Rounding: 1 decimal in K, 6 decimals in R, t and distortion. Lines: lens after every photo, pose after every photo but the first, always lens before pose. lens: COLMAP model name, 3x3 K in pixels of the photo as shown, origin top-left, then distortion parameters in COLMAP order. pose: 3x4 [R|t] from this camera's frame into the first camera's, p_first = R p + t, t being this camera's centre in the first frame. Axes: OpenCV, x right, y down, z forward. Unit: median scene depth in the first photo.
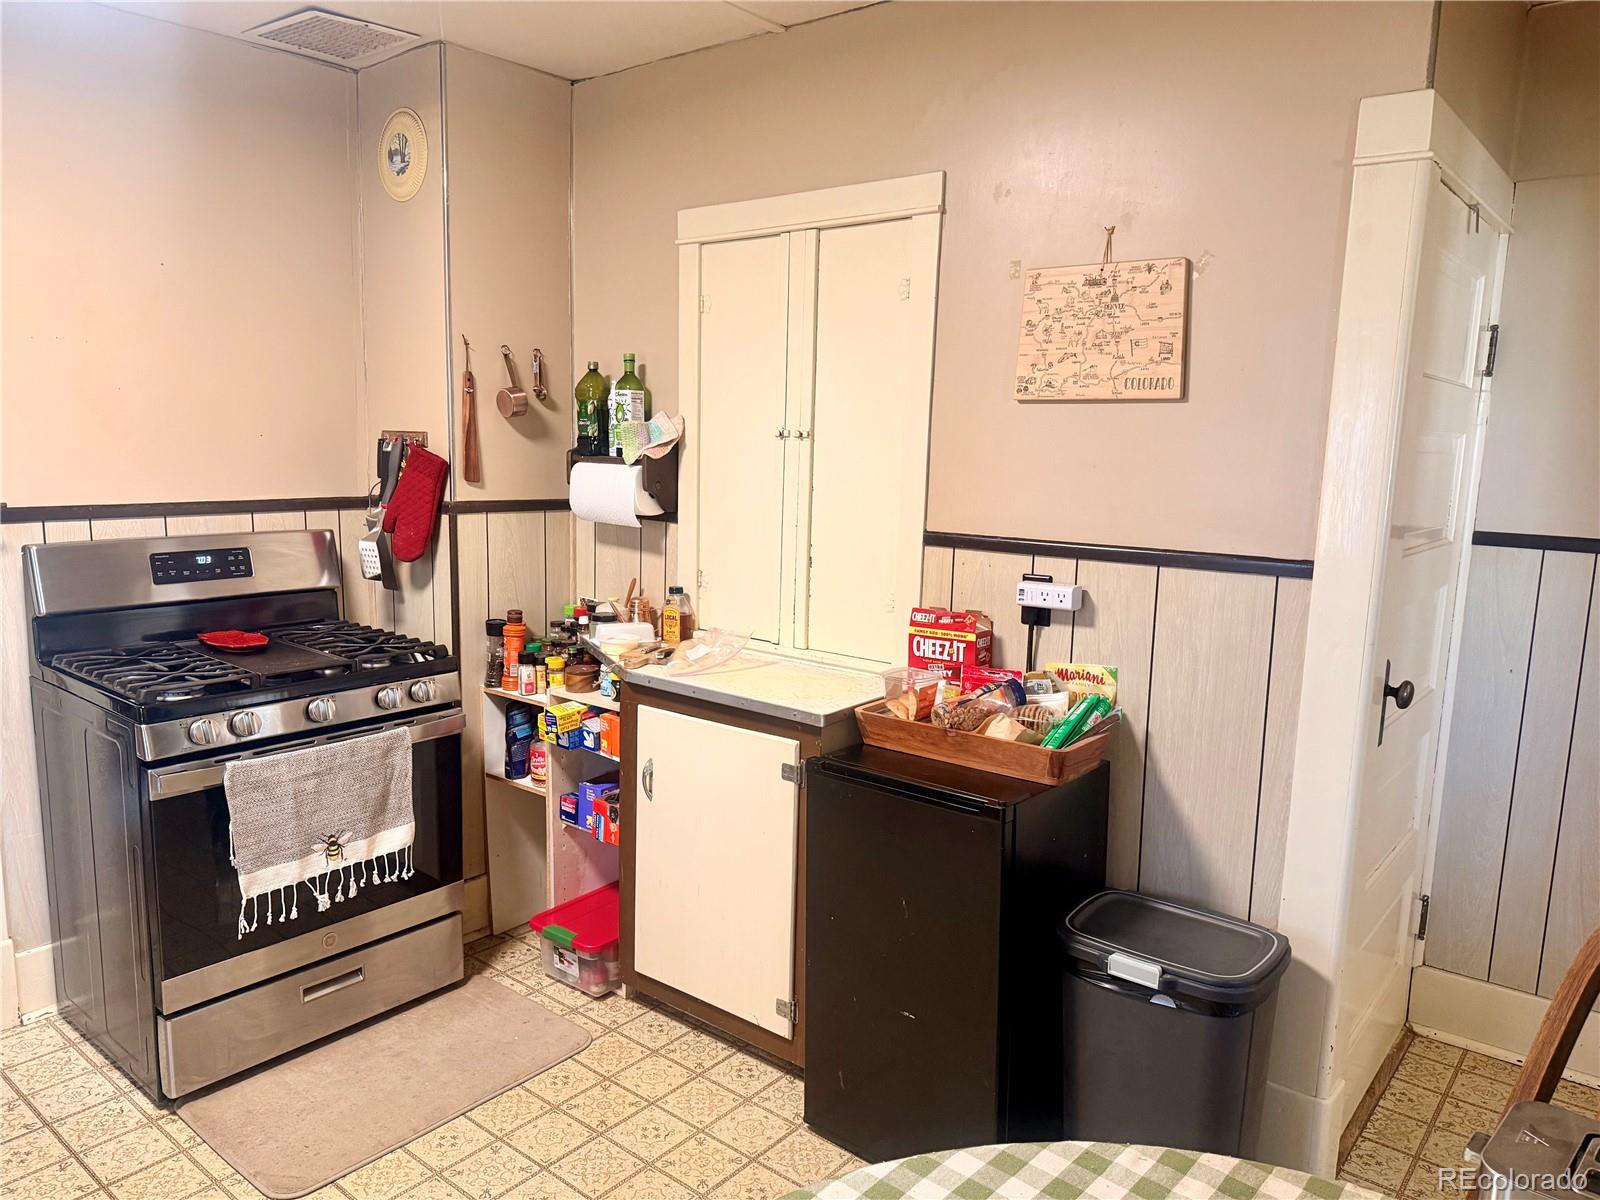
lens RADIAL K [[1107.6, 0, 796.4], [0, 1107.6, 618.4], [0, 0, 1]] dist [0.086685, -0.121458]
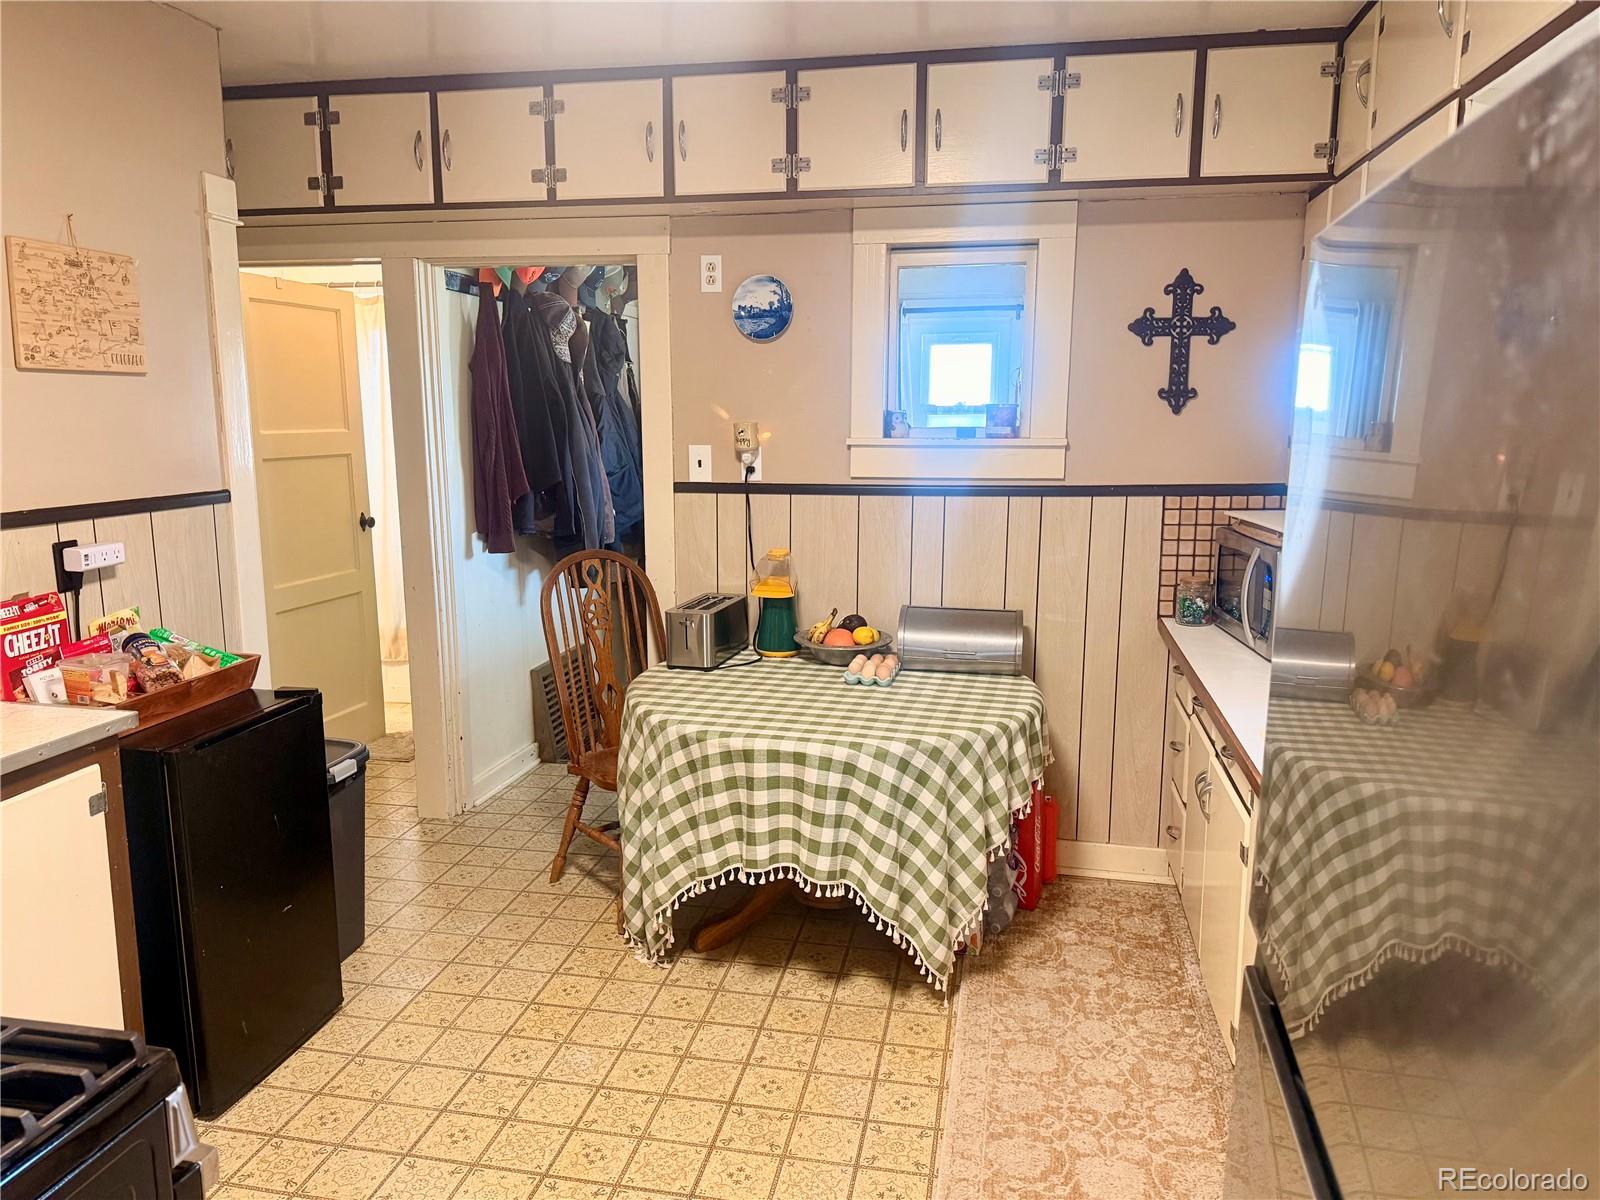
lens RADIAL K [[1107.6, 0, 796.4], [0, 1107.6, 618.4], [0, 0, 1]] dist [0.086685, -0.121458]
pose [[-0.483657, -0.185608, 0.855351, -1.043897], [0.121448, 0.953571, 0.275594, -0.182118], [-0.866791, 0.237173, -0.438660, 0.929825]]
